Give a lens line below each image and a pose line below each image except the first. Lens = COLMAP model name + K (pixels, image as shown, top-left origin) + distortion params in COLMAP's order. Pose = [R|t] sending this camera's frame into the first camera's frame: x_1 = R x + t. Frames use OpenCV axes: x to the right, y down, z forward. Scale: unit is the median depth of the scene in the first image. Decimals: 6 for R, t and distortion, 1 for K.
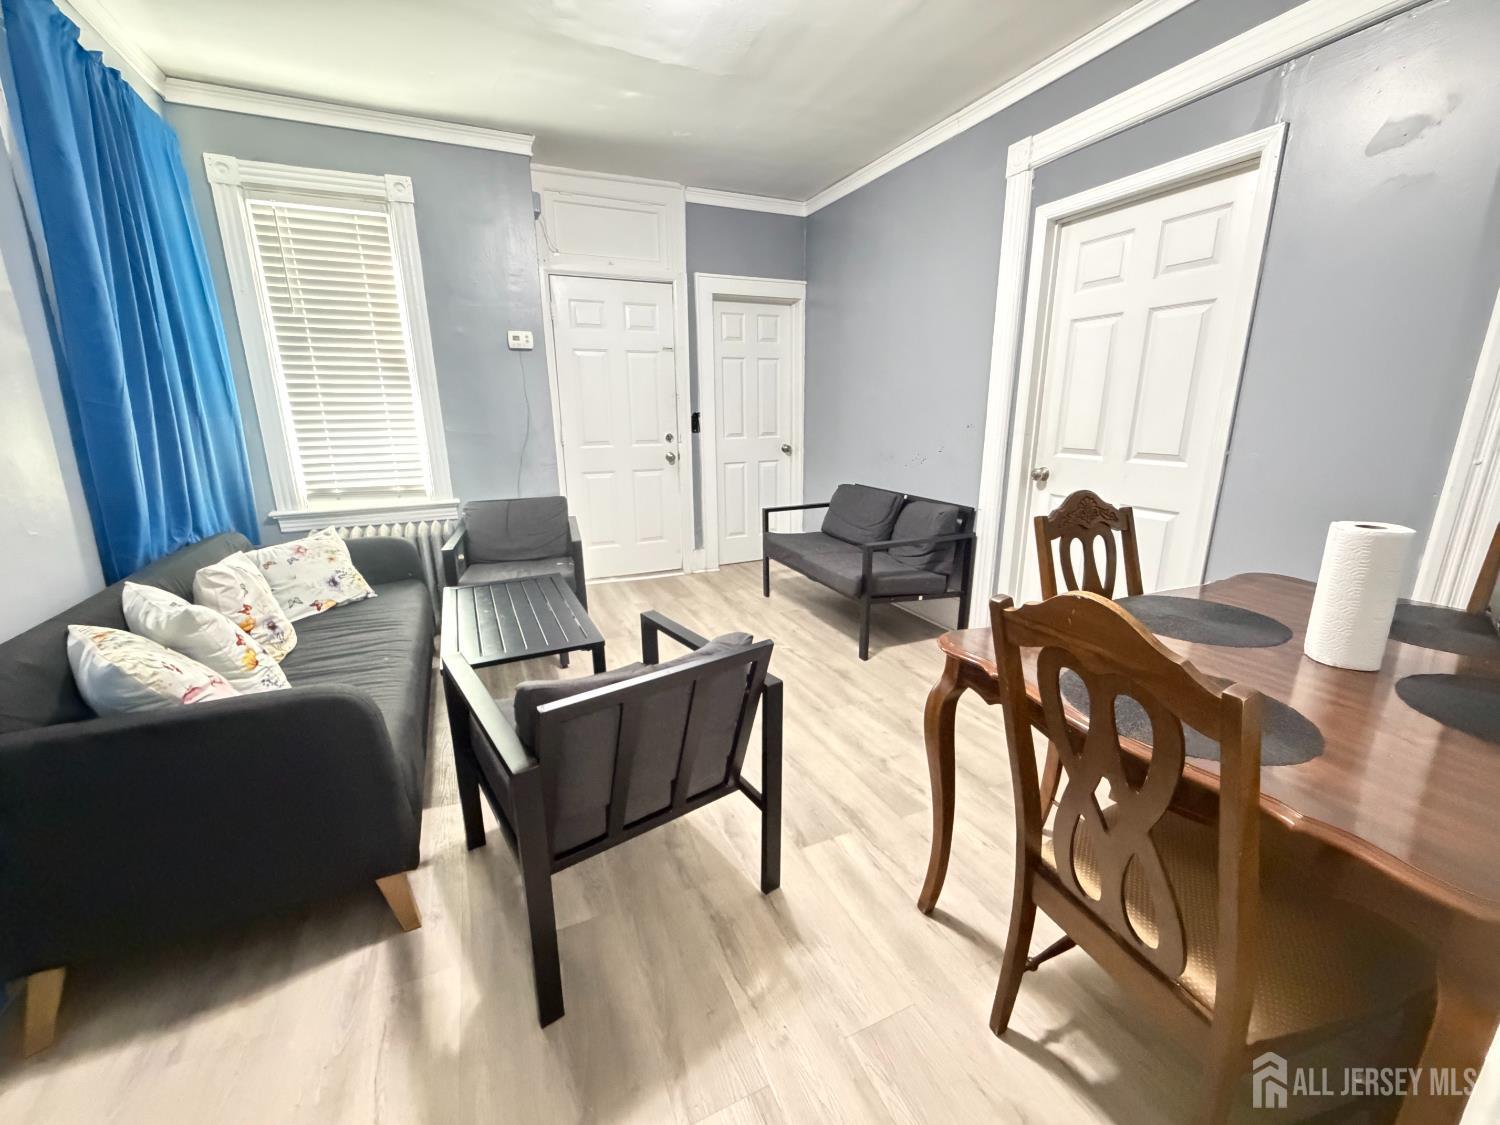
lens RADIAL K [[599.4, 0, 744.9], [0, 599.4, 562.8], [0, 0, 1]] dist [-0.000045, -0.000464]
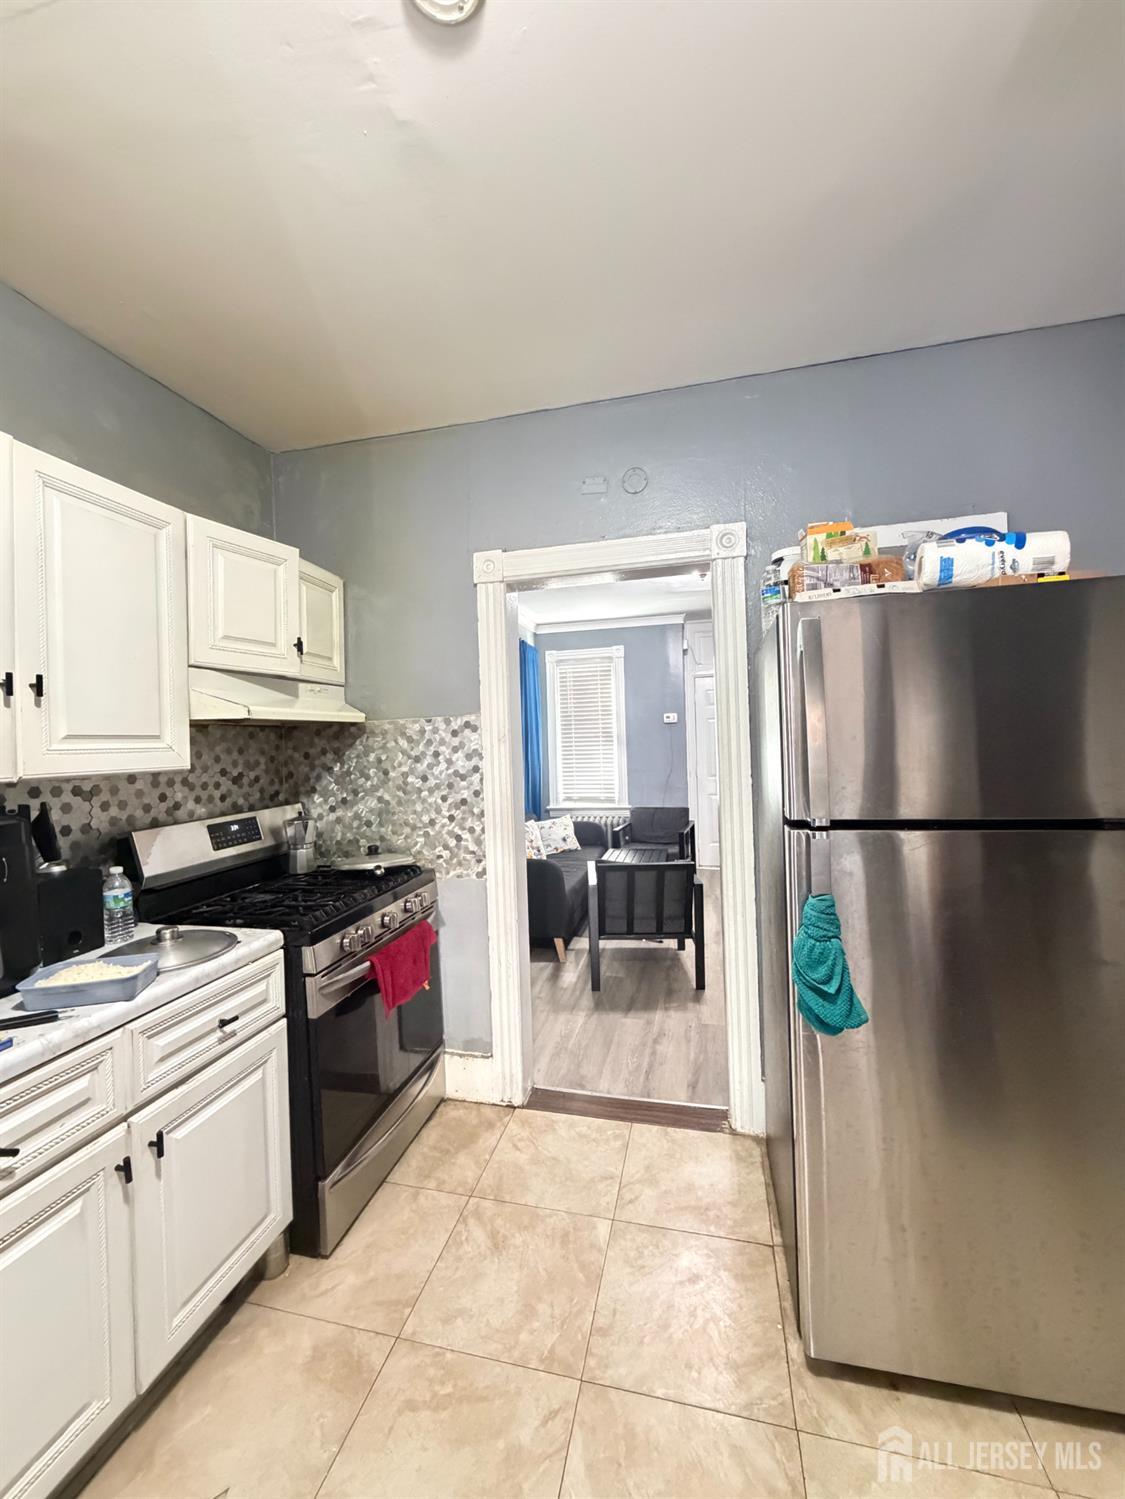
lens RADIAL K [[596.4, 0, 567.0], [0, 596.4, 744.1], [0, 0, 1]] dist [0.001750, -0.000296]
pose [[0.792445, -0.011902, -0.609828, 0.503382], [-0.132309, 0.972649, -0.190912, 0.087707], [0.595421, 0.231973, 0.769196, -0.572504]]
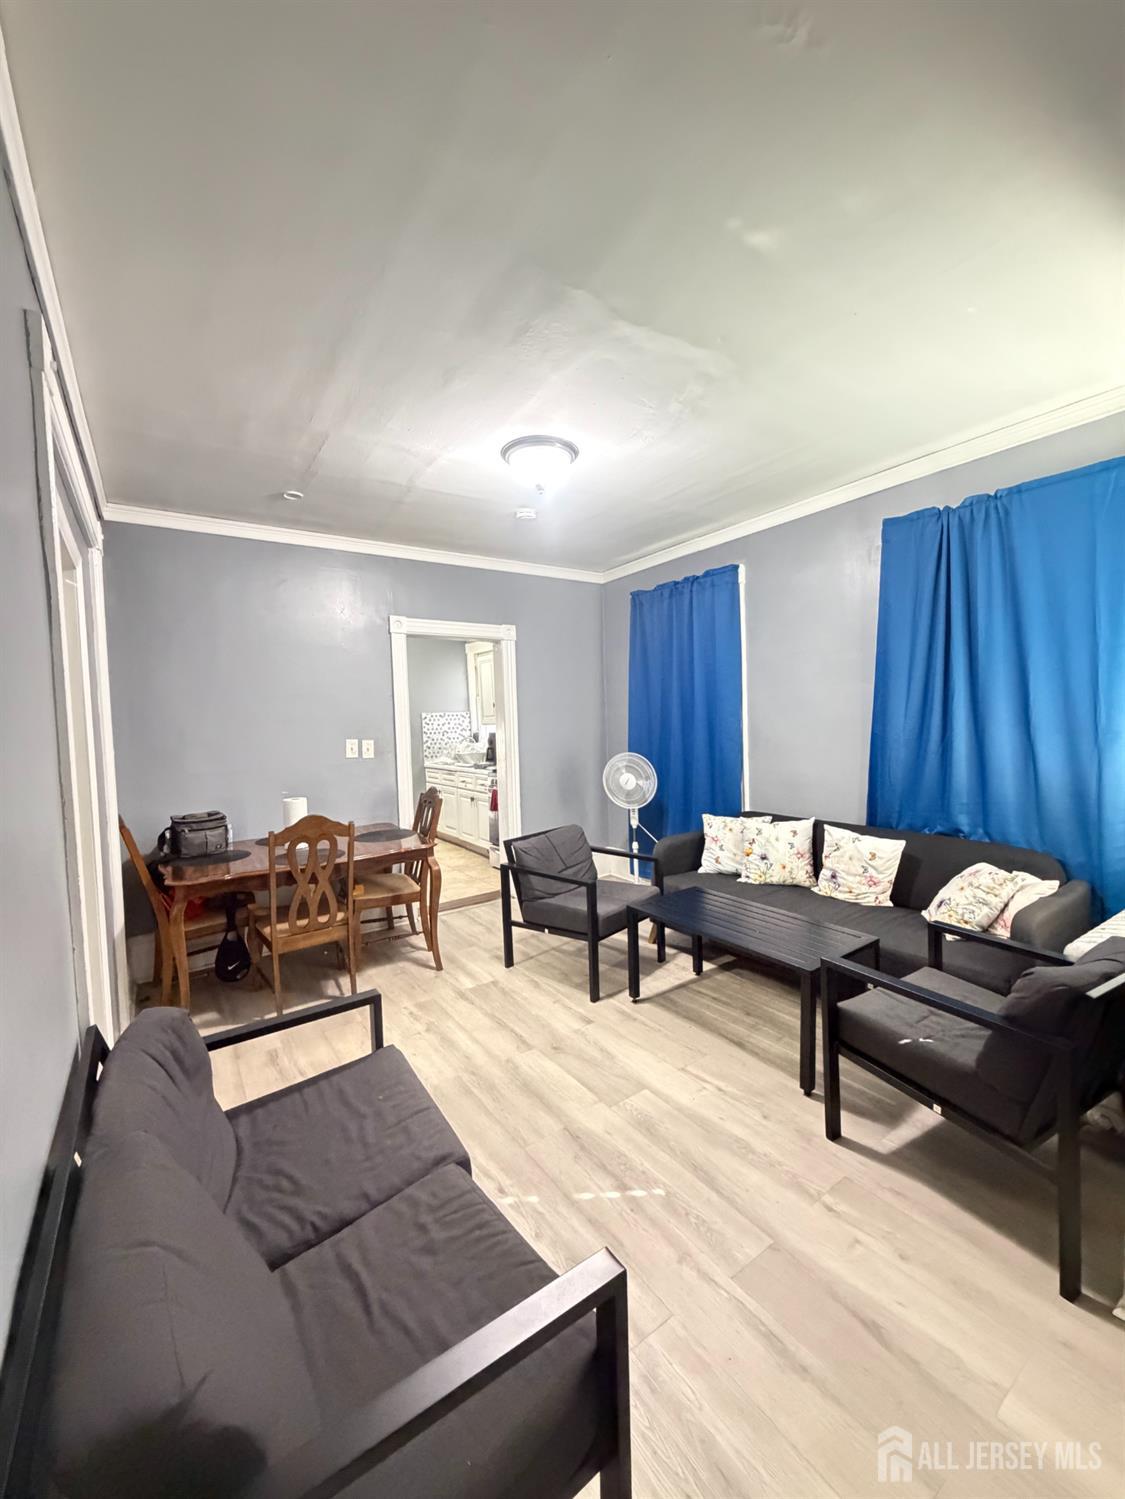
lens RADIAL K [[596.4, 0, 567.0], [0, 596.4, 744.1], [0, 0, 1]] dist [0.001750, -0.000296]
pose [[-0.981254, 0.050022, -0.186116, 0.104506], [-0.006515, 0.956567, 0.291439, -0.438948], [0.192611, 0.287188, -0.938309, 1.468198]]
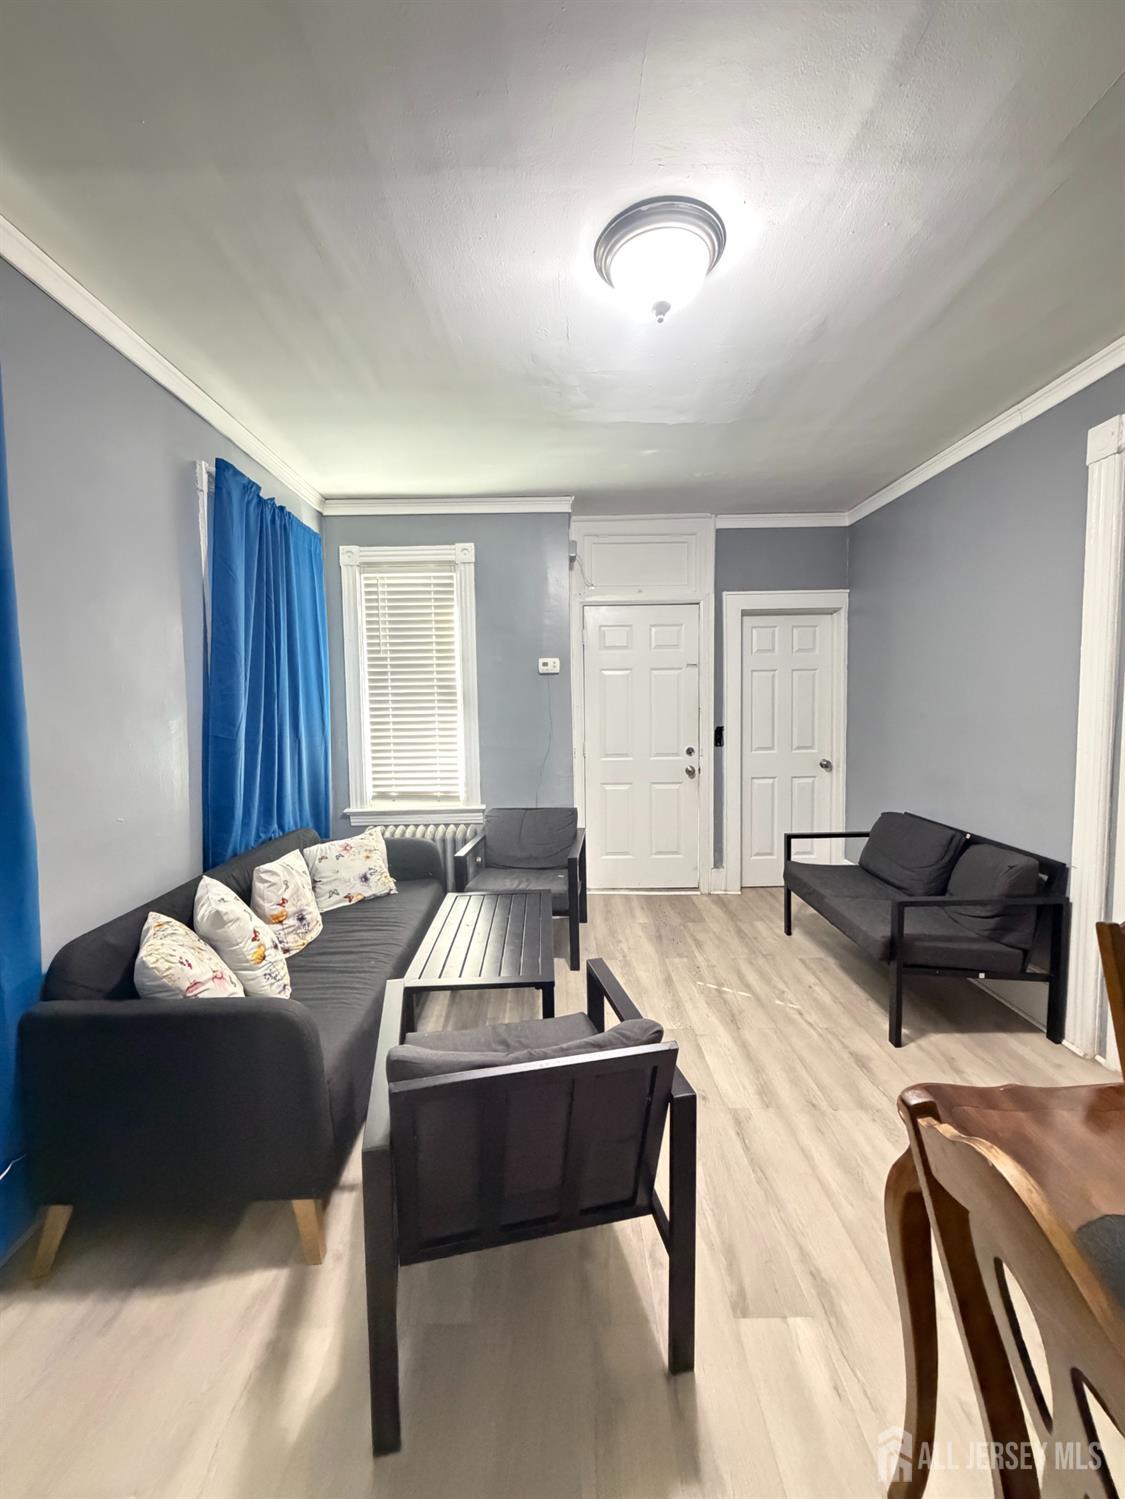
lens RADIAL K [[595.8, 0, 561.2], [0, 595.8, 745.8], [0, 0, 1]] dist [-0.002760, -0.000318]
pose [[0.915449, 0.023104, -0.401769, 0.100646], [-0.093768, 0.983118, -0.157120, -0.061833], [0.391357, 0.181508, 0.902161, 0.048304]]
